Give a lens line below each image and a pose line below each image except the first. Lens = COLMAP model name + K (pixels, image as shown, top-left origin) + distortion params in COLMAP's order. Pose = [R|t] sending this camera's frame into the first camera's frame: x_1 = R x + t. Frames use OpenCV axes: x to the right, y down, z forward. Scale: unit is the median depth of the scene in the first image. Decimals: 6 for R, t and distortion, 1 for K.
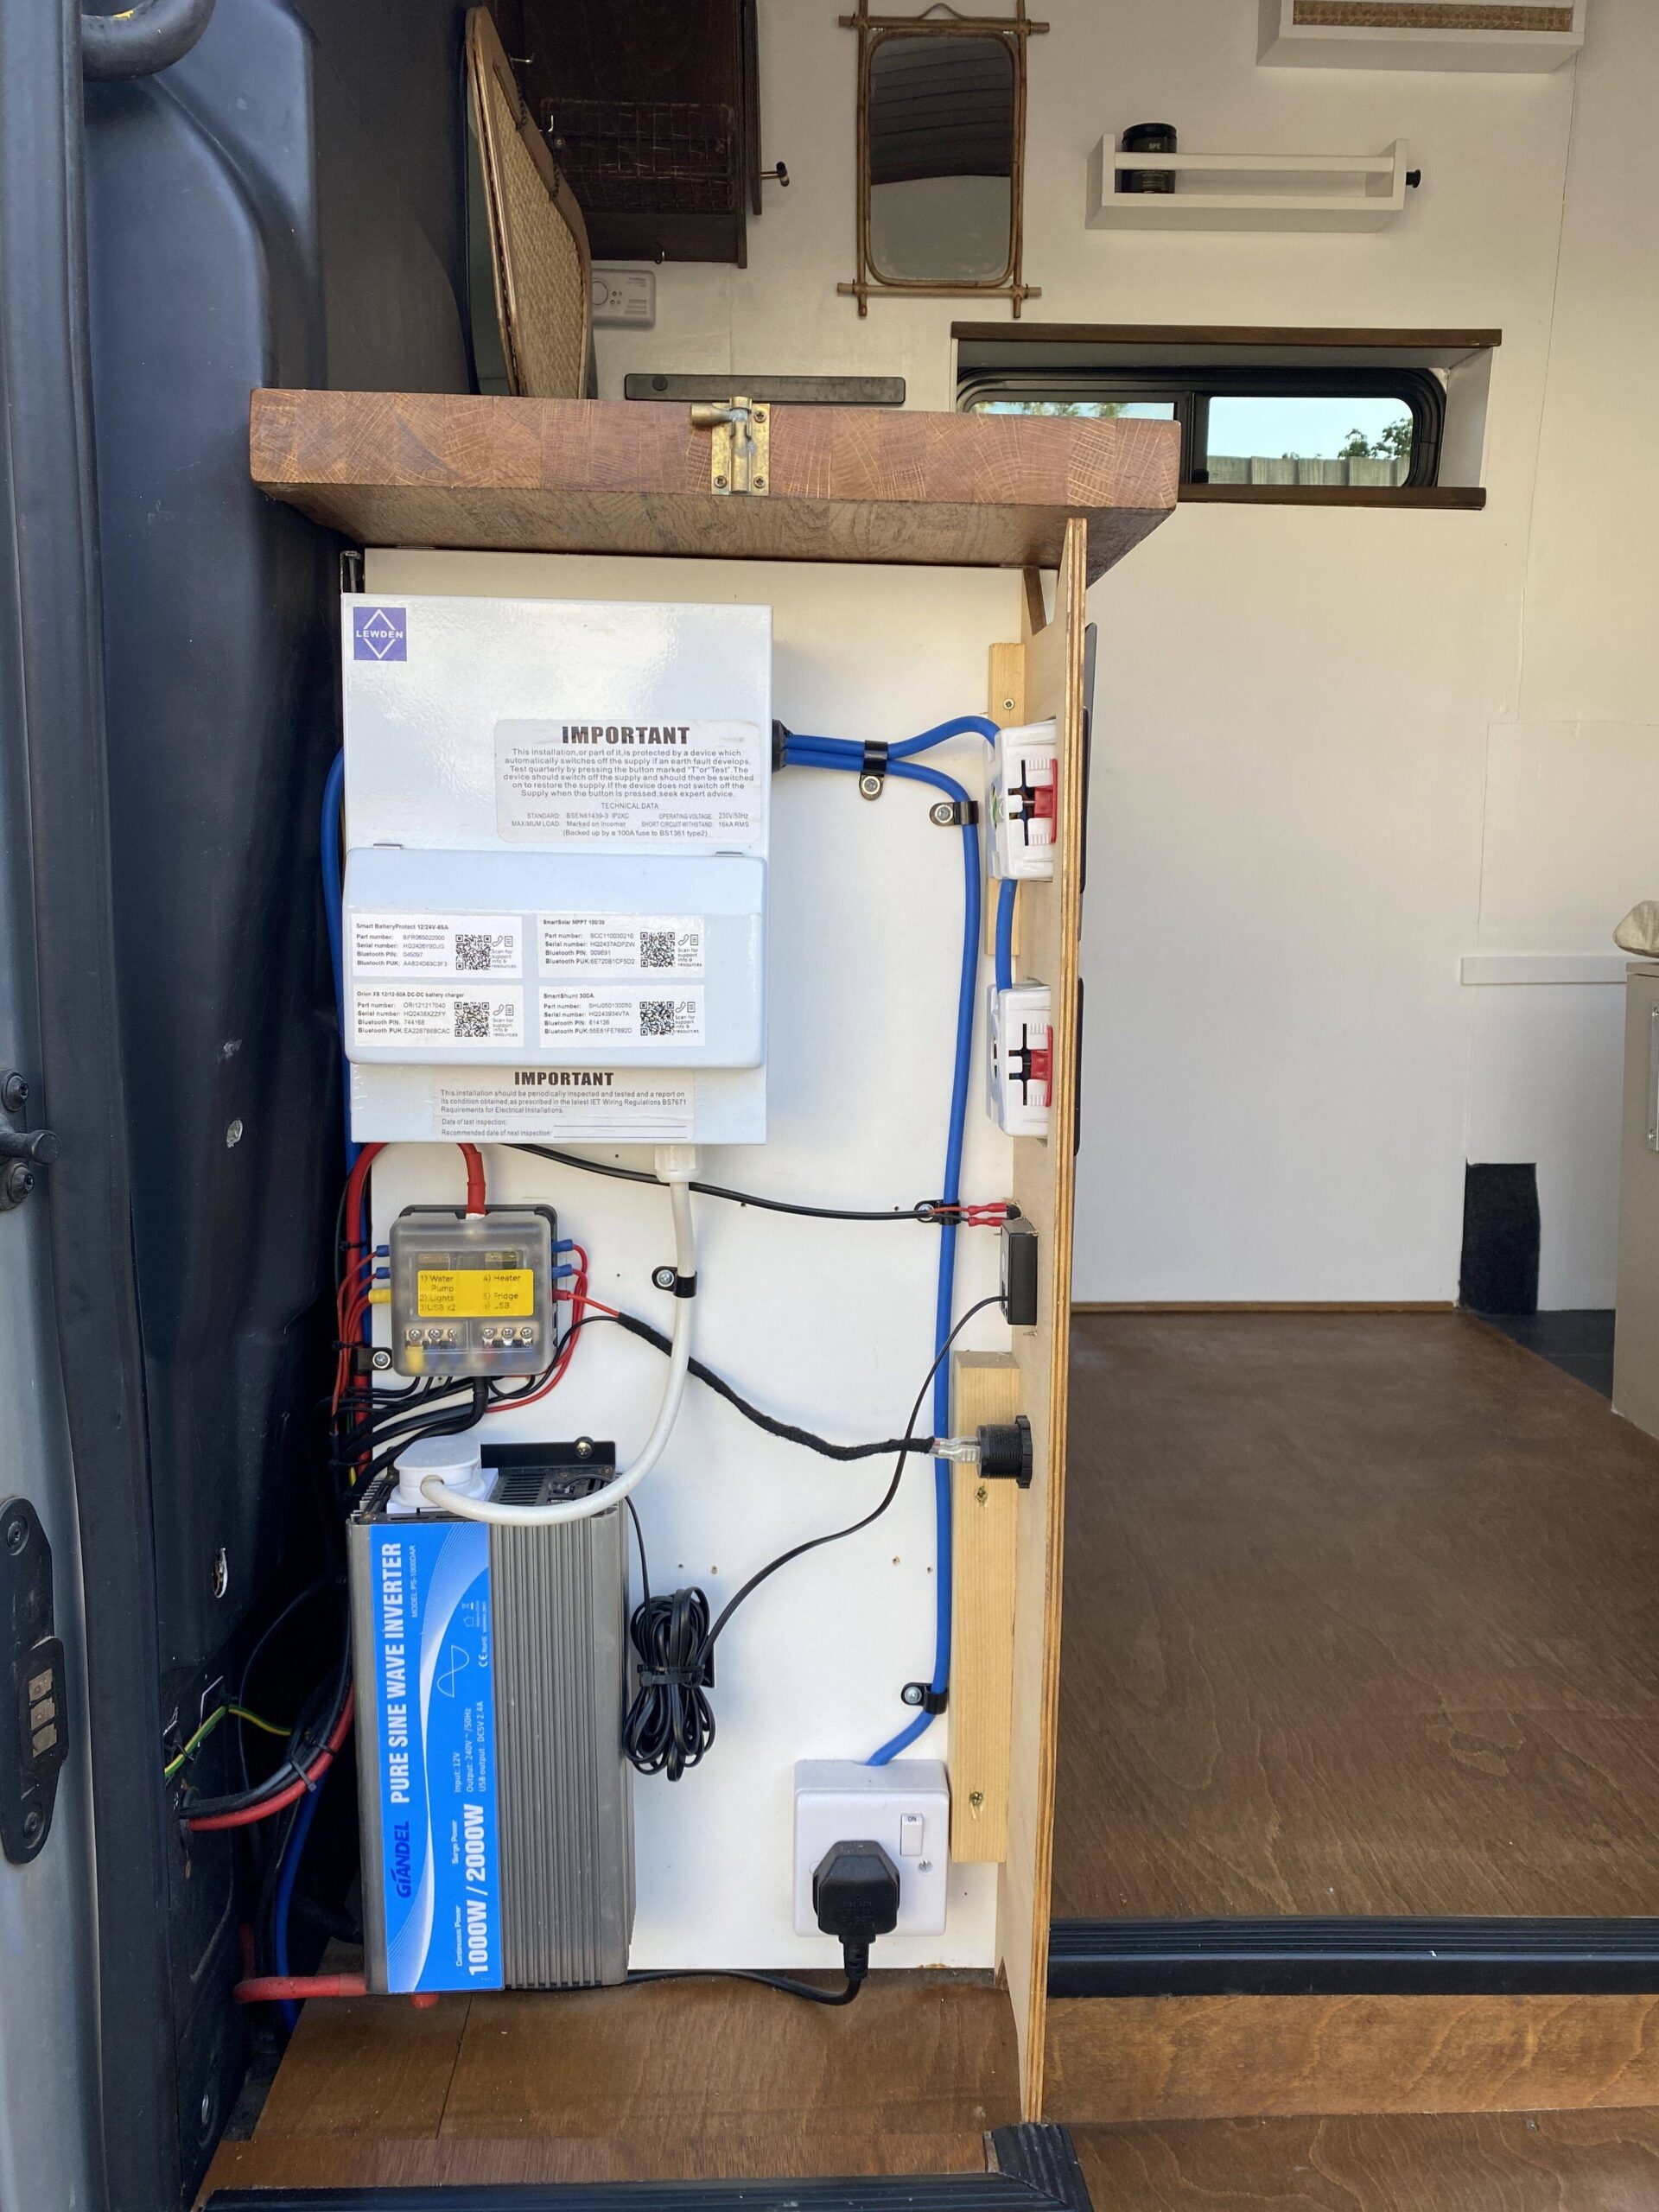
lens RADIAL K [[1706.6, 0, 825.7], [0, 1706.6, 1153.7], [0, 0, 1]] dist [0.001092, 0.001843]
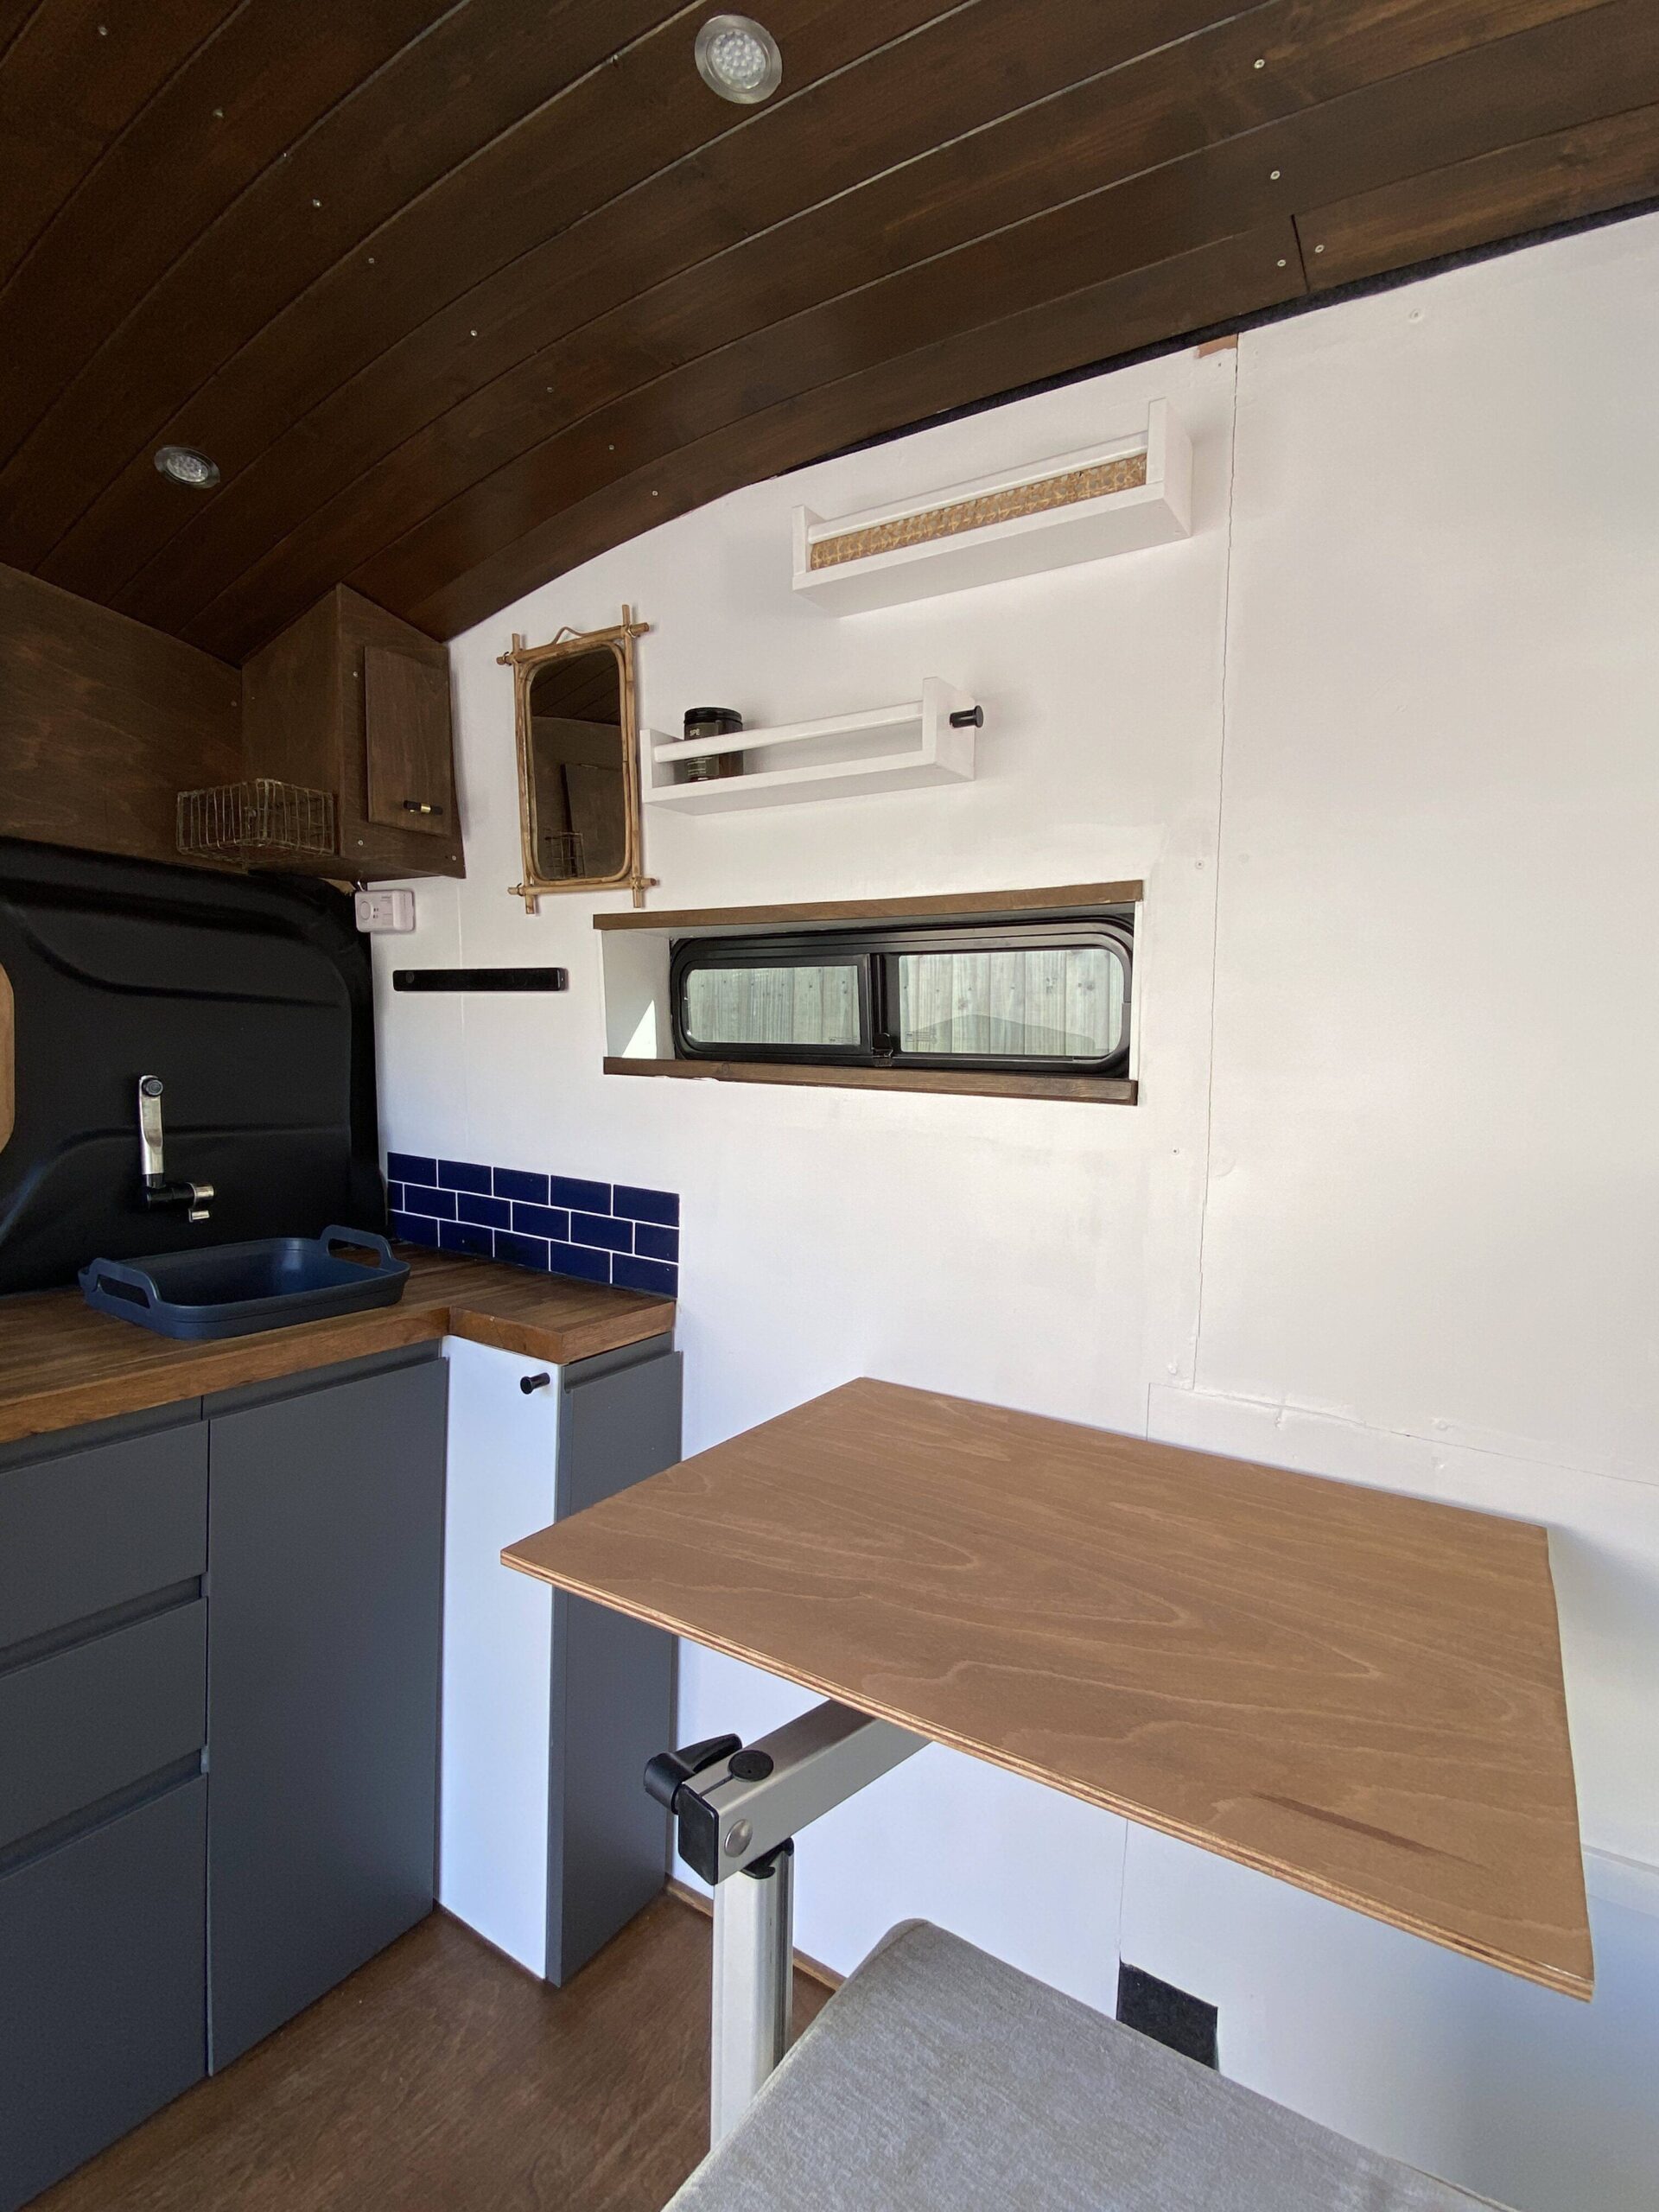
lens RADIAL K [[994.9, 0, 866.1], [0, 994.9, 1128.3], [0, 0, 1]] dist [0.001353, -0.003898]
pose [[0.838011, 0.067264, -0.541491, 0.543320], [-0.113487, 0.992157, -0.052387, -0.345737], [0.533721, 0.105353, 0.839073, 0.596579]]
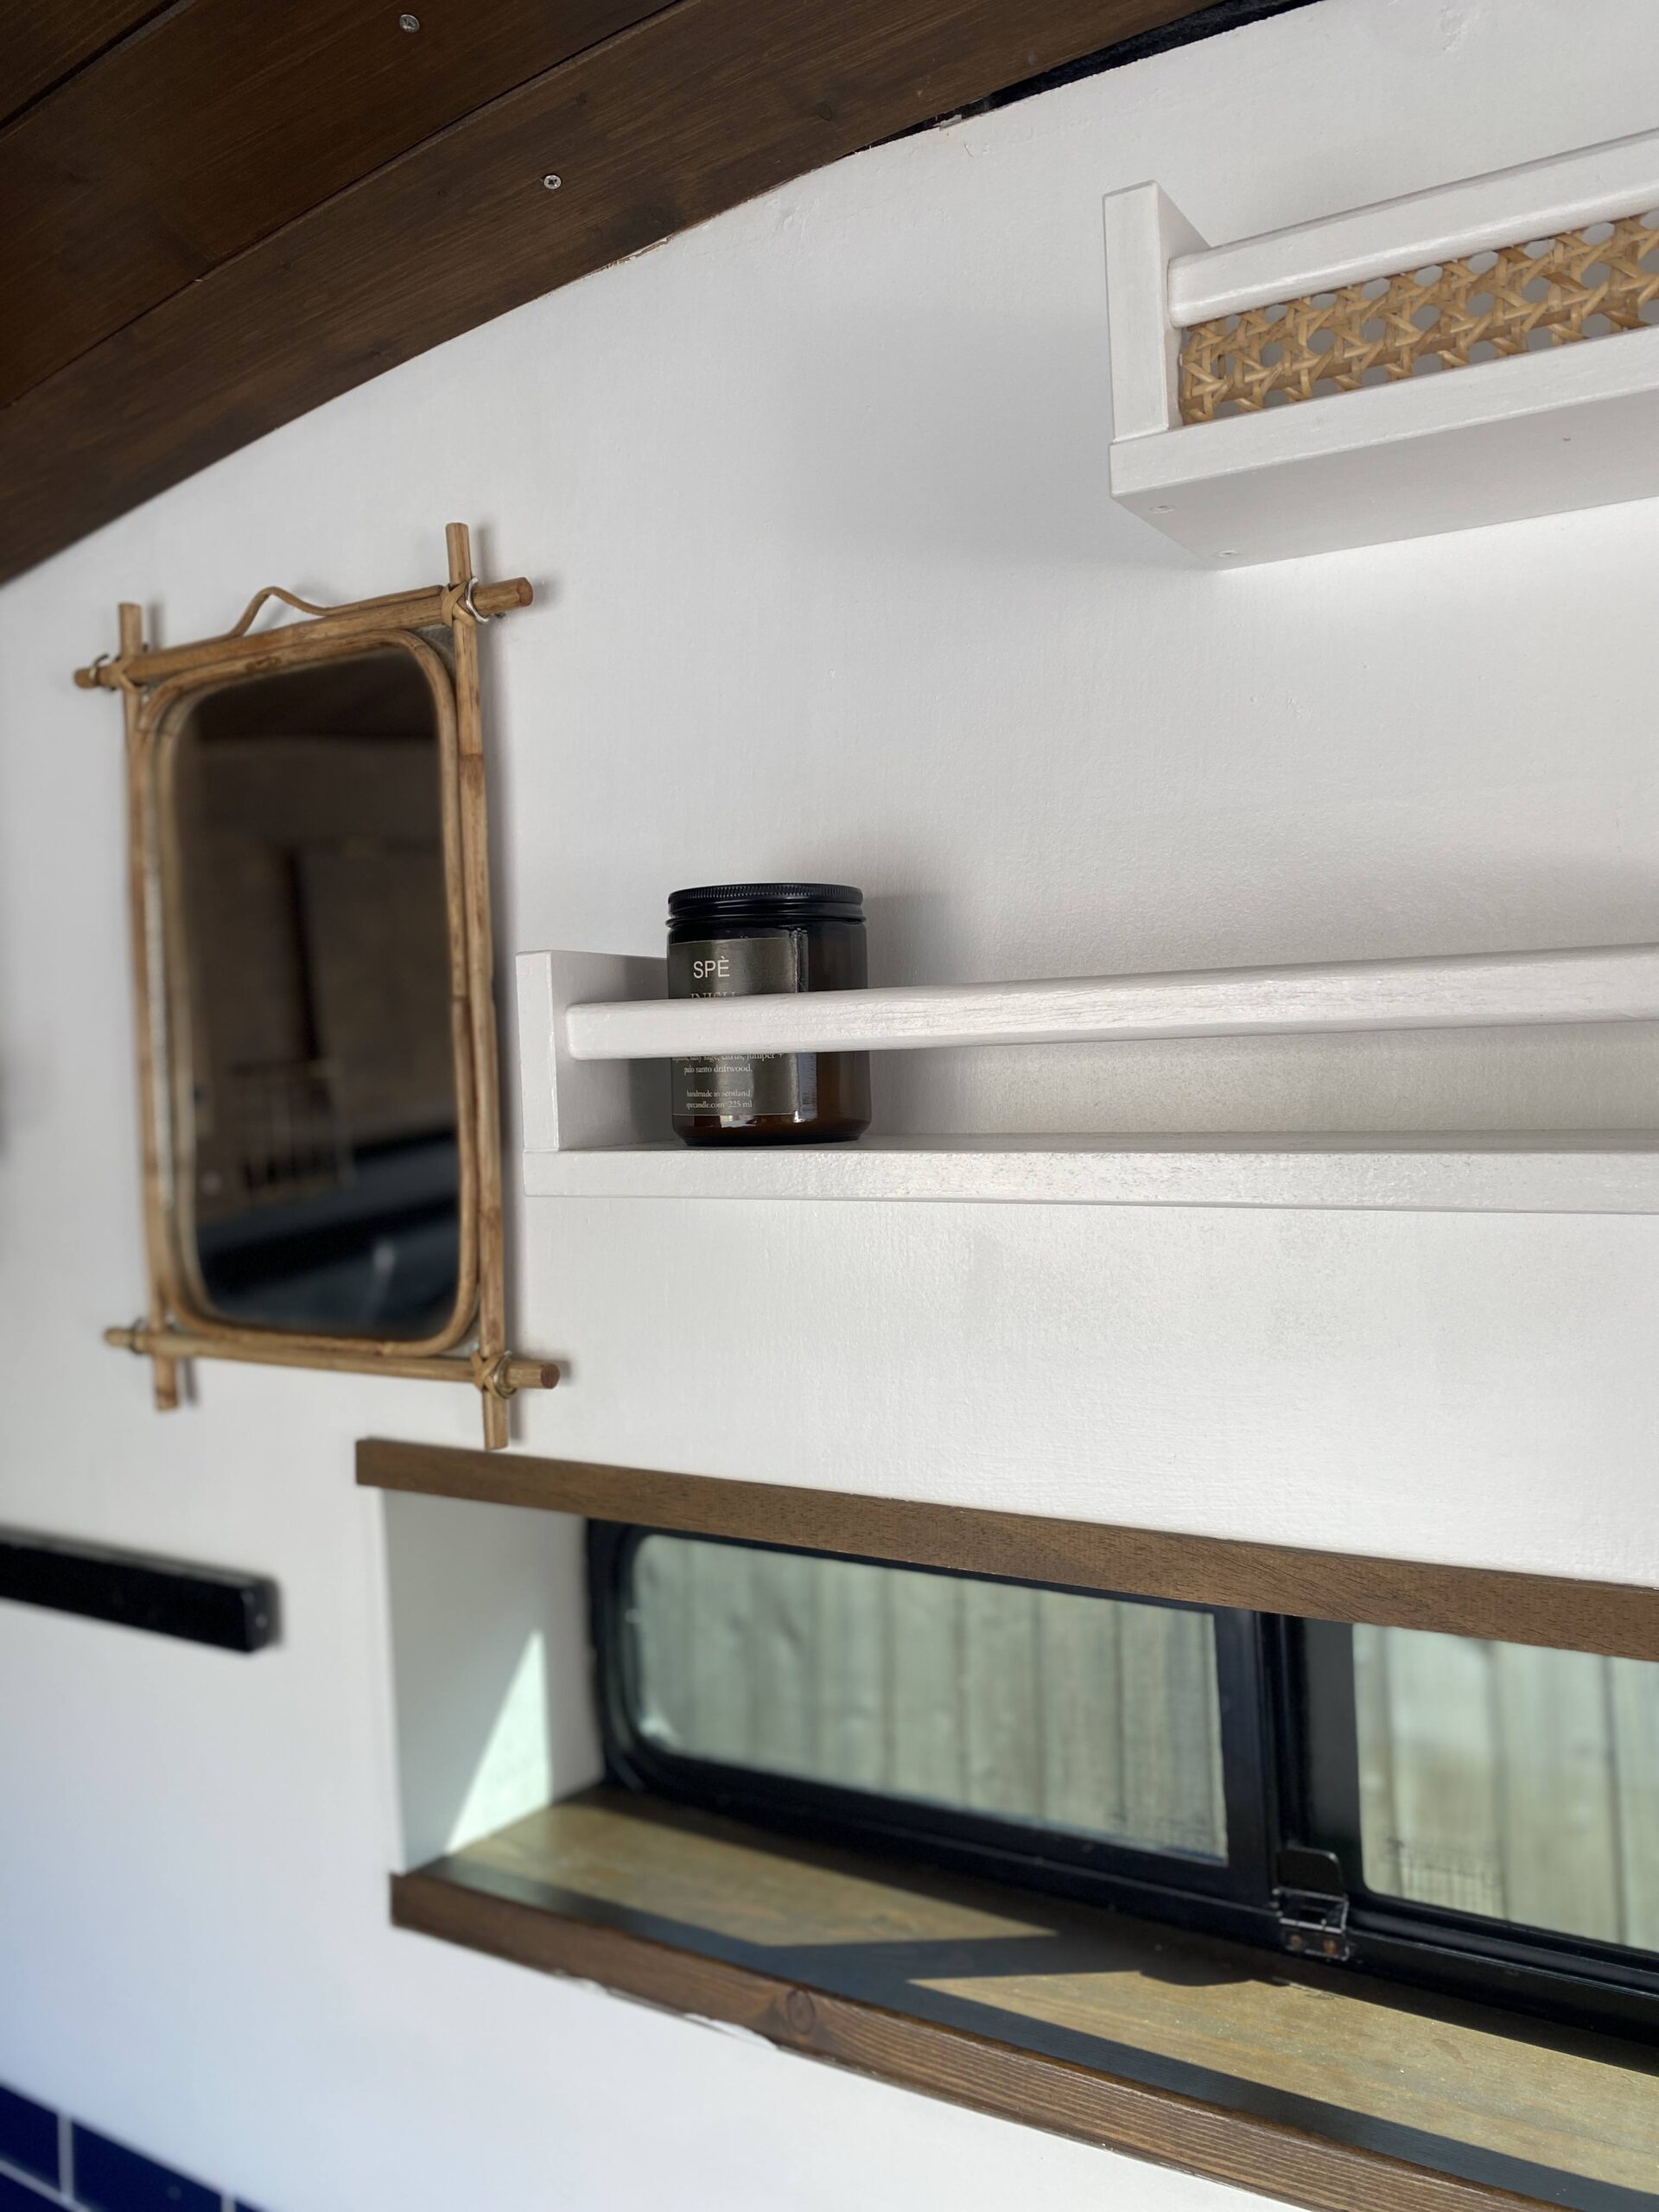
lens RADIAL K [[1706.6, 0, 862.2], [0, 1706.6, 1104.4], [0, 0, 1]] dist [0.001092, 0.001843]
pose [[0.841096, -0.012089, -0.540751, 0.333875], [-0.086320, 0.983937, -0.156261, -0.506578], [0.533954, 0.178108, 0.826541, 0.765976]]
